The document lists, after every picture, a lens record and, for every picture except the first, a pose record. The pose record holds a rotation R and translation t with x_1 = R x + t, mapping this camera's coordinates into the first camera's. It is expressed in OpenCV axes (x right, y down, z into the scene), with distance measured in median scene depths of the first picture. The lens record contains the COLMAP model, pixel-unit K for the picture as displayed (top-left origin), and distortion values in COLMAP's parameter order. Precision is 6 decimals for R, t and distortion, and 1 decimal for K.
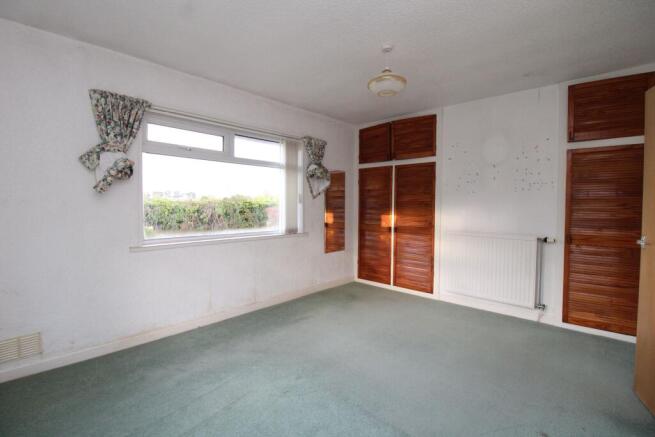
lens RADIAL K [[303.8, 0, 327.5], [0, 303.8, 218.5], [0, 0, 1]] dist [0.001445, -0.000052]
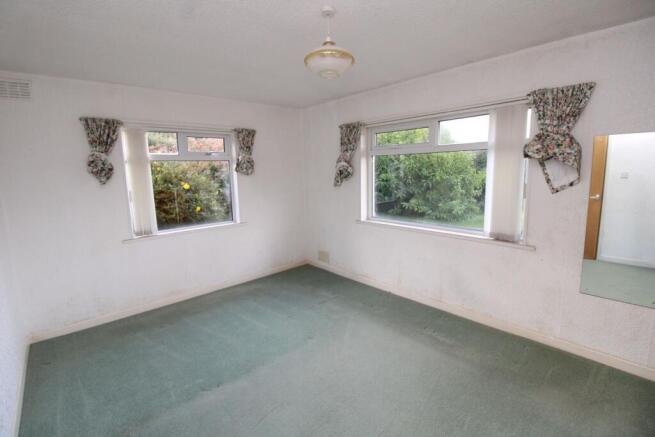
lens RADIAL K [[303.8, 0, 327.5], [0, 303.8, 218.5], [0, 0, 1]] dist [0.001445, -0.000052]
pose [[-0.059933, 0.144163, -0.987737, 0.647977], [-0.045527, 0.988092, 0.146977, -0.092591], [0.997164, 0.053777, -0.052656, 0.666219]]
